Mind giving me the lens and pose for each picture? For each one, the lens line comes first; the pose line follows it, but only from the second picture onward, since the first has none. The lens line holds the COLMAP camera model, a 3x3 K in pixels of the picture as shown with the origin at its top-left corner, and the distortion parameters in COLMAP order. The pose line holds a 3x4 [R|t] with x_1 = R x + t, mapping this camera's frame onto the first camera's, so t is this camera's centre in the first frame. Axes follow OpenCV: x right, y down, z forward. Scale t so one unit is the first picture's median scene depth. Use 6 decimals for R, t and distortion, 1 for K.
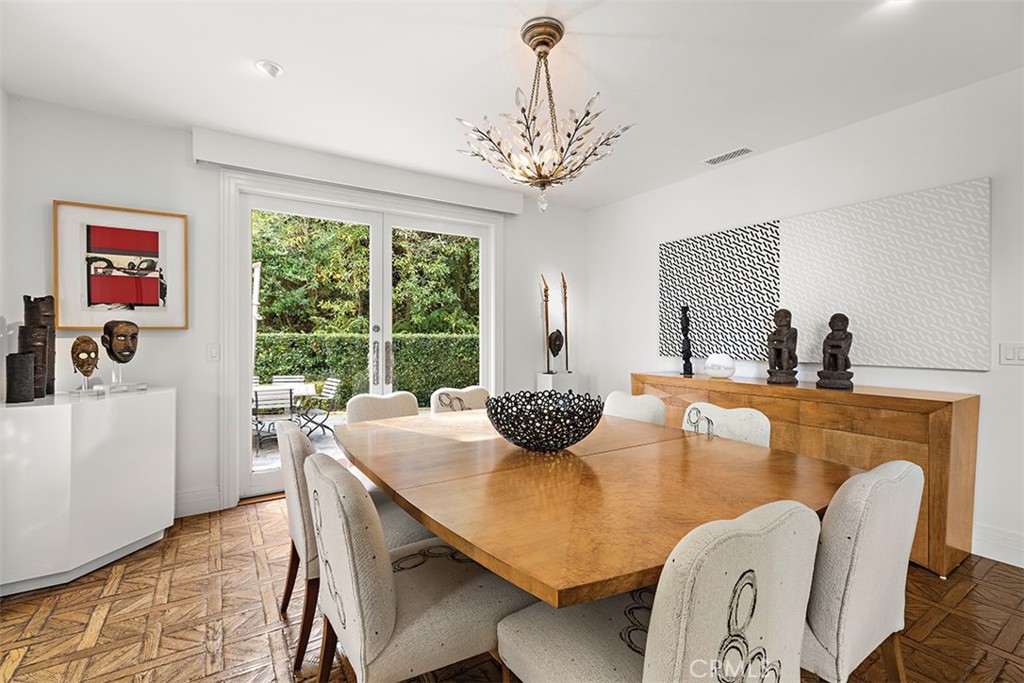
lens RADIAL K [[461.2, 0, 511.7], [0, 461.2, 341.0], [0, 0, 1]] dist [-0.000185, 0.000715]
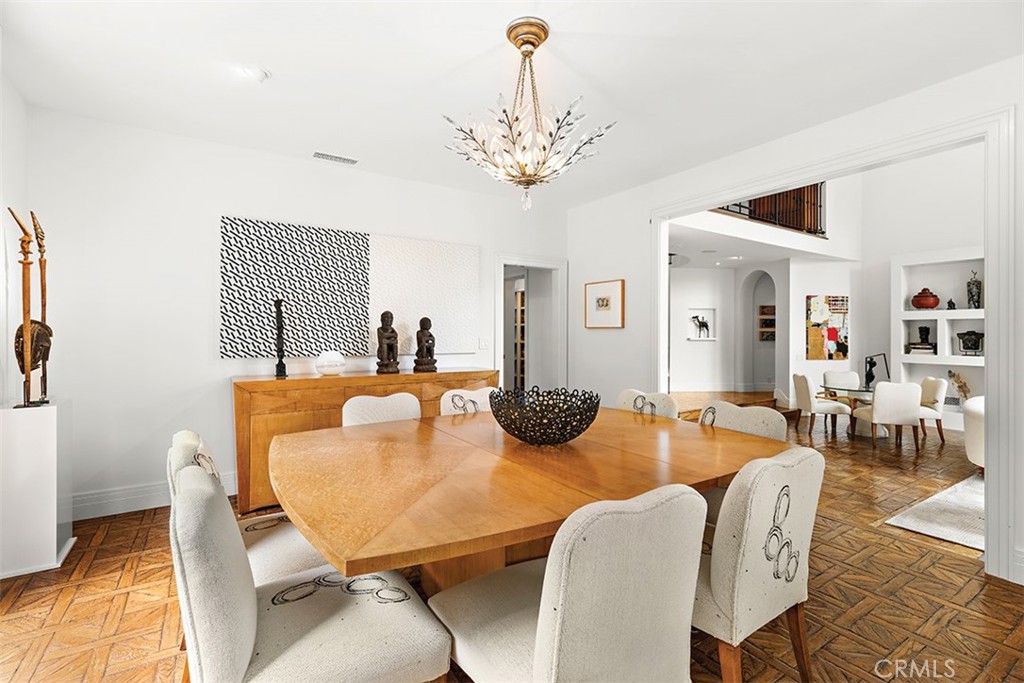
lens RADIAL K [[461.2, 0, 505.2], [0, 461.2, 337.7], [0, 0, 1]] dist [-0.000185, 0.000715]
pose [[-0.002937, -0.010615, 0.999939, -0.590425], [0.007427, 0.999916, 0.010636, -0.009776], [-0.999968, 0.007458, -0.002858, 0.659159]]
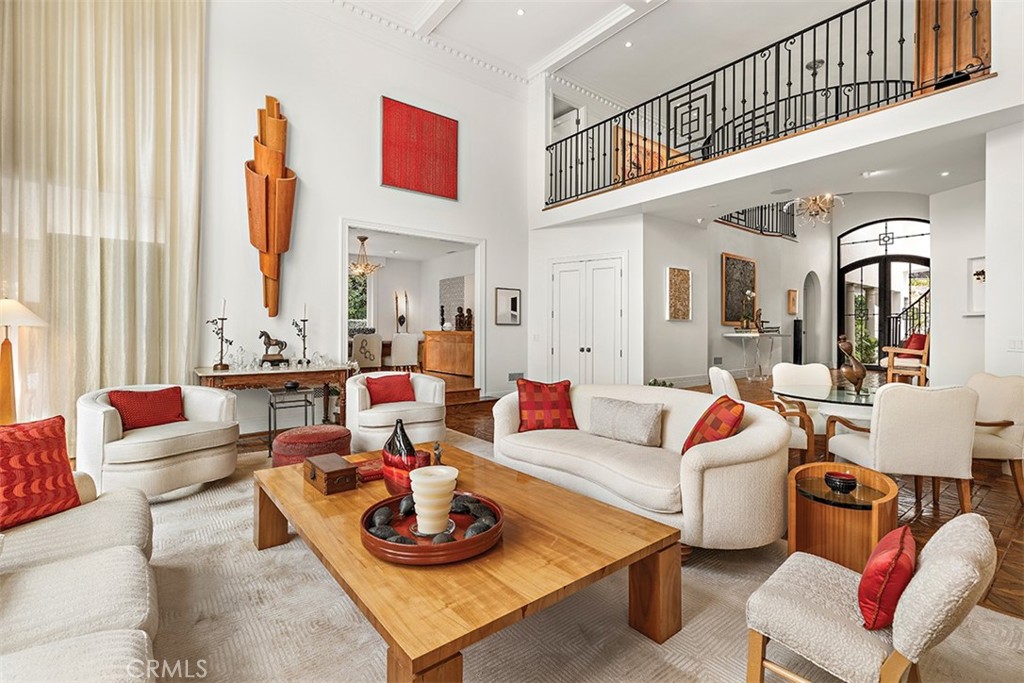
lens RADIAL K [[461.2, 0, 511.7], [0, 461.2, 333.3], [0, 0, 1]] dist [-0.000185, 0.000715]
pose [[0.993122, 0.005633, 0.116947, 0.534891], [-0.005014, 0.999972, -0.005582, 0.109157], [-0.116975, 0.004958, 0.993122, -1.879786]]
